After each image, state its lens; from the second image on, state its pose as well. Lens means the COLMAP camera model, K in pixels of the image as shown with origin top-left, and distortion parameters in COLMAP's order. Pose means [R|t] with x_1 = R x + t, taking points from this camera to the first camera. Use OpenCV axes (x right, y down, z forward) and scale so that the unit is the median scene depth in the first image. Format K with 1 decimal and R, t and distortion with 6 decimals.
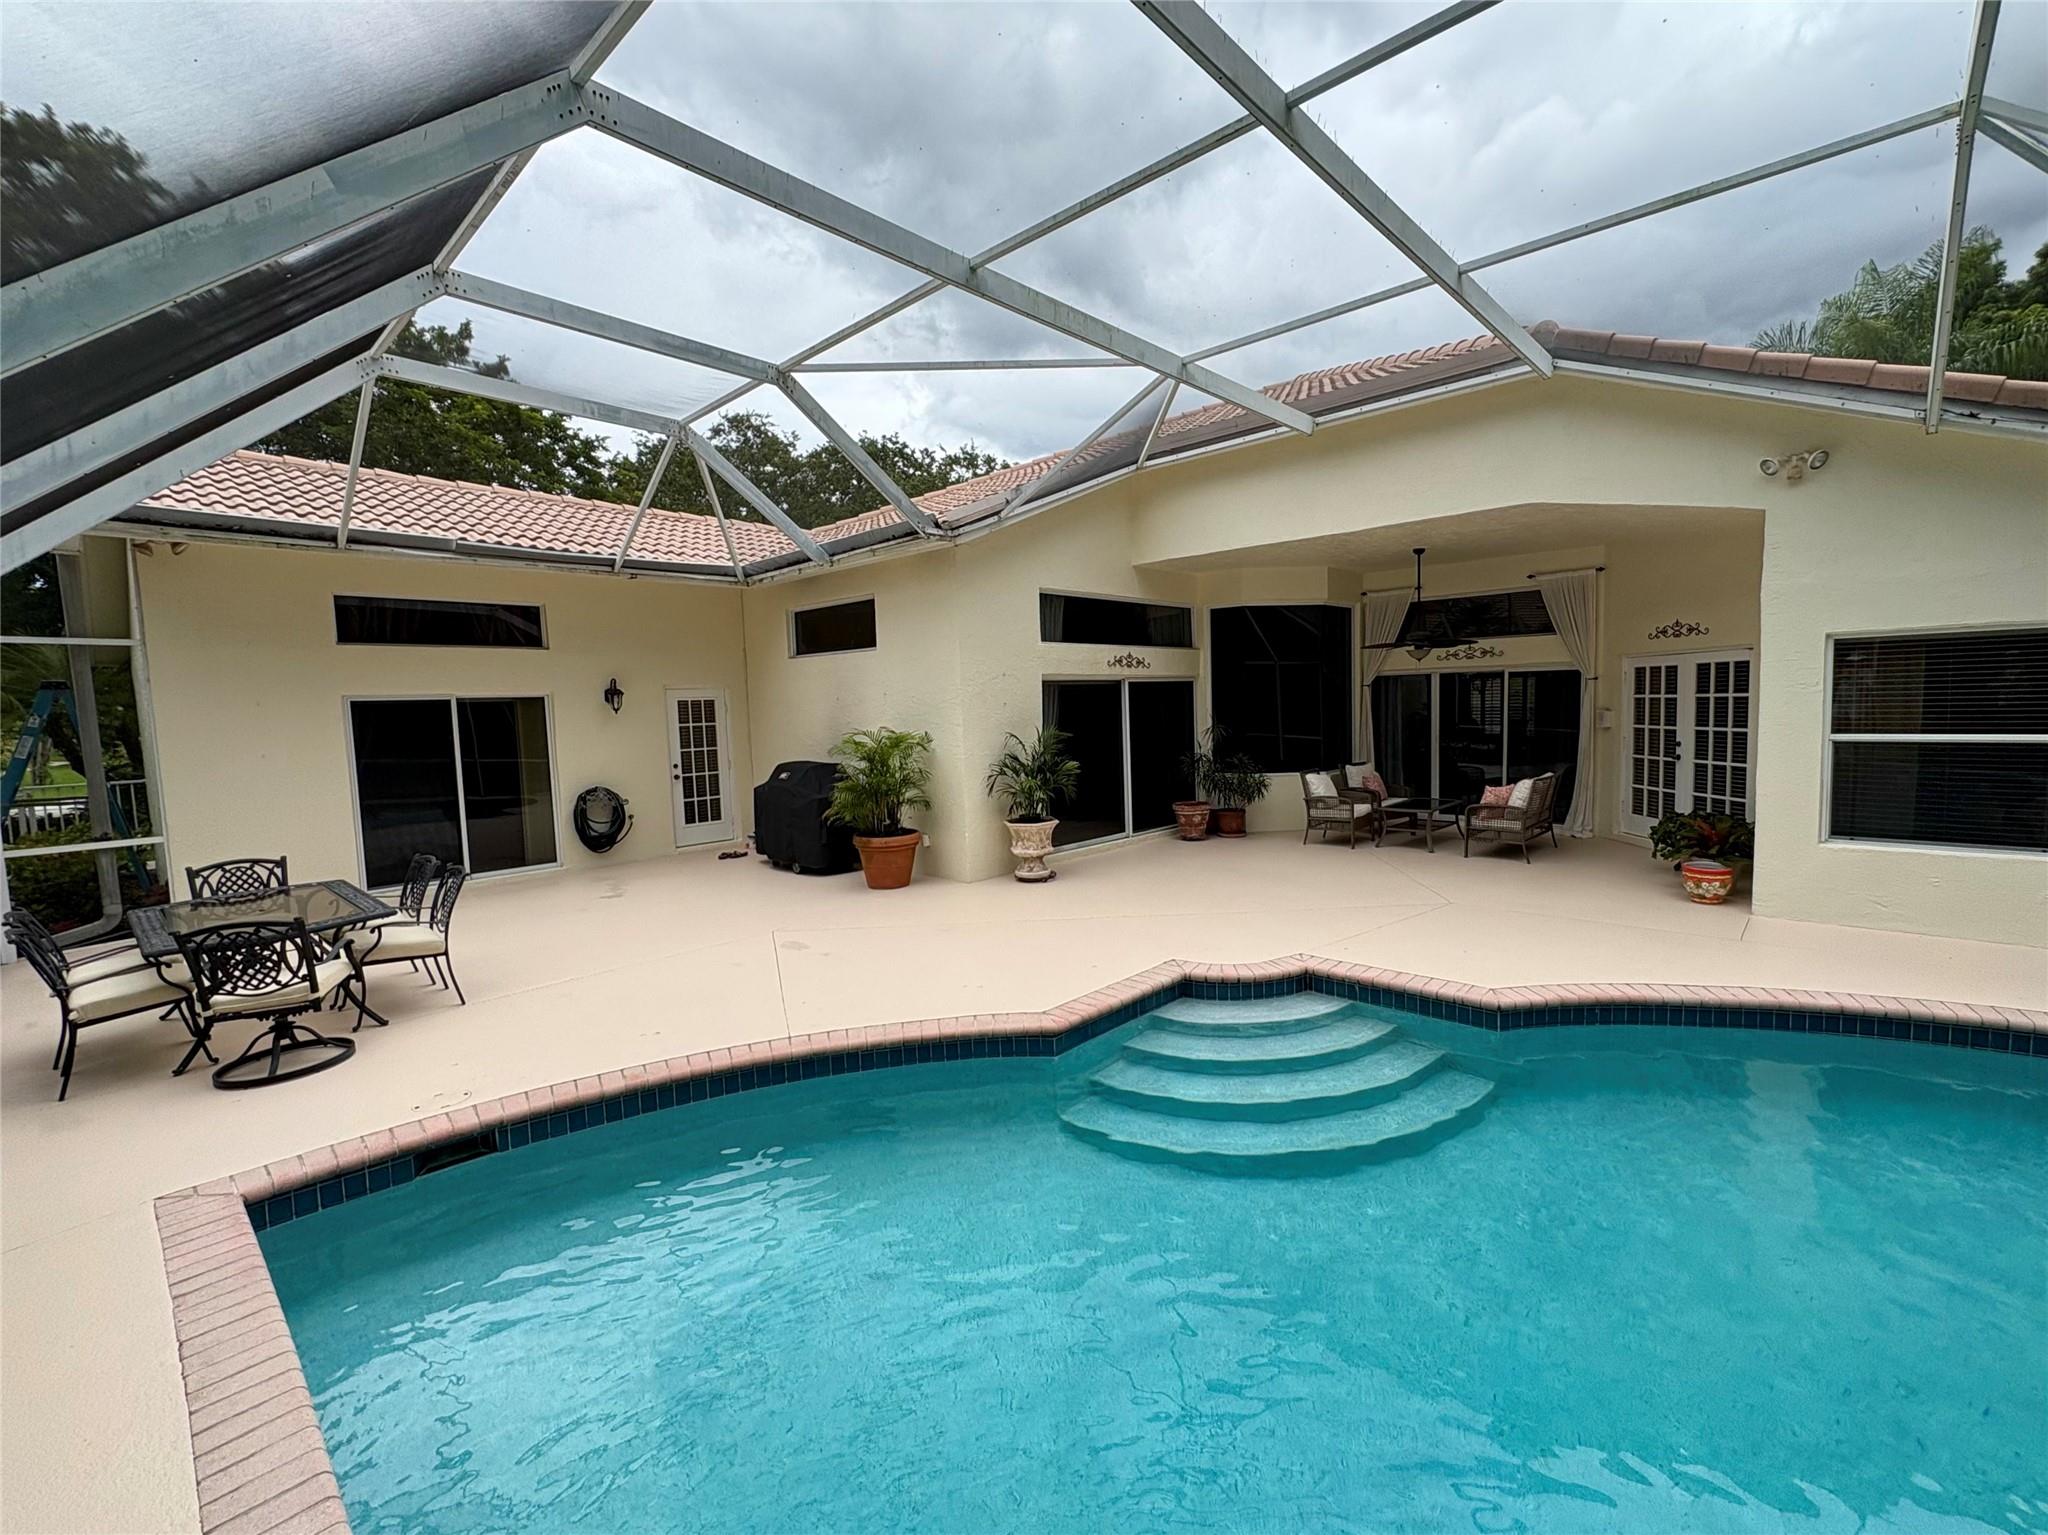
lens RADIAL K [[874.9, 0, 1097.3], [0, 874.9, 767.0], [0, 0, 1]] dist [-0.002451, 0.000951]
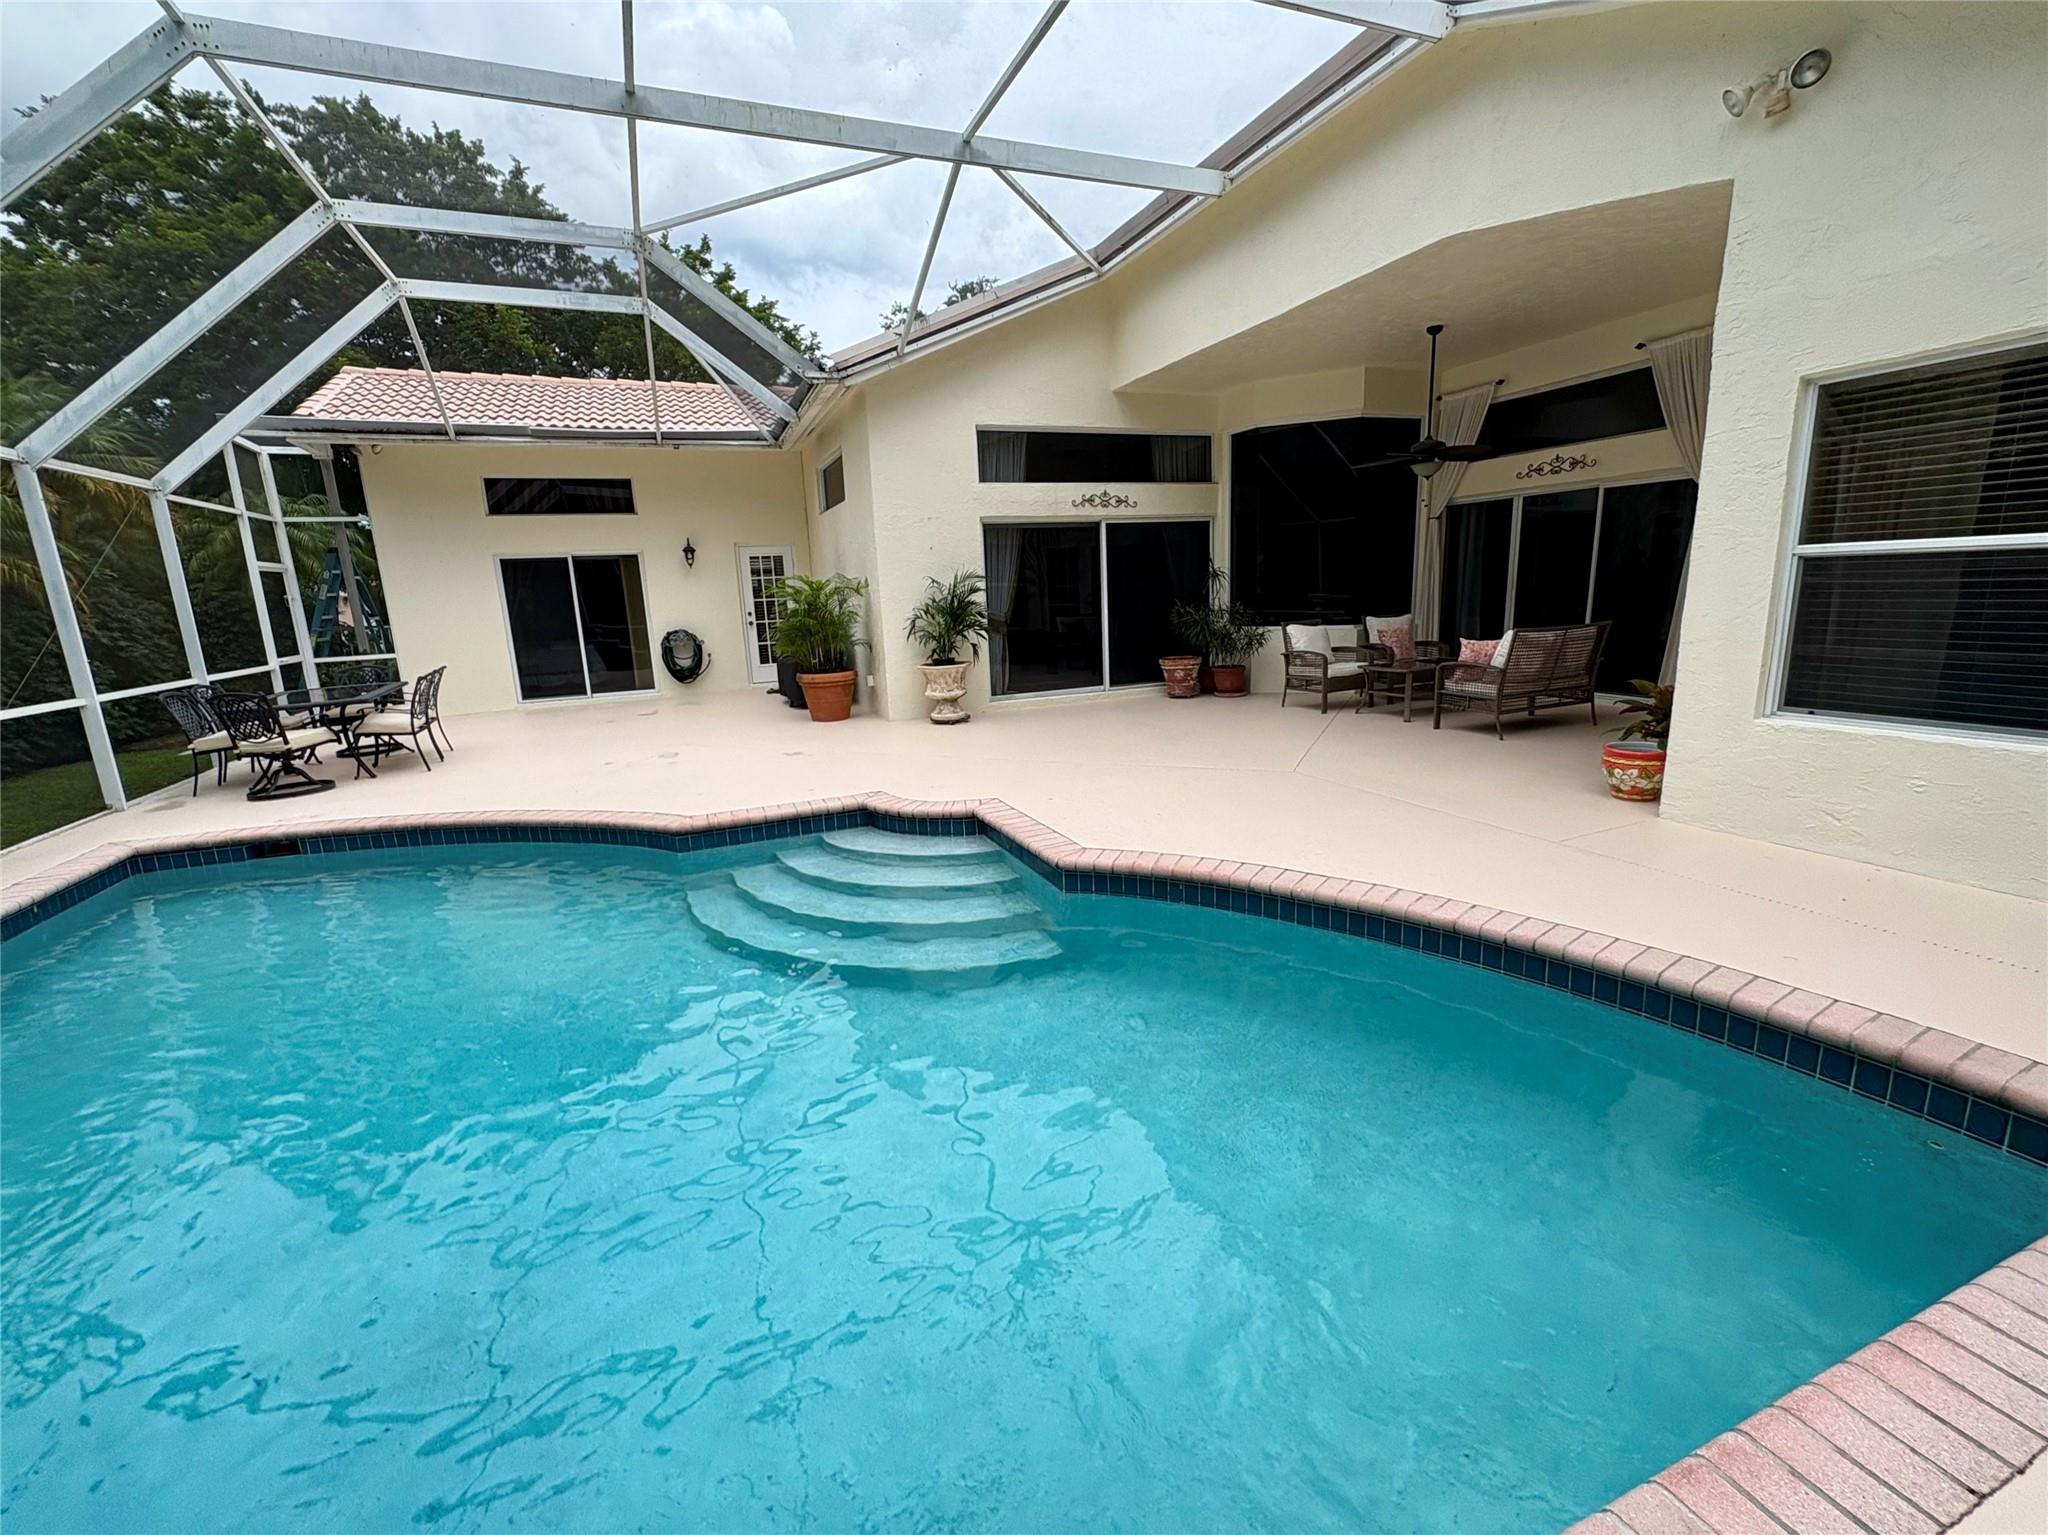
lens RADIAL K [[874.9, 0, 1024.4], [0, 874.9, 771.7], [0, 0, 1]] dist [-0.002451, 0.000951]
pose [[0.891703, 0.084294, -0.444702, 0.443374], [-0.016904, 0.988022, 0.153386, 0.025556], [0.452305, -0.129257, 0.882447, 0.118224]]
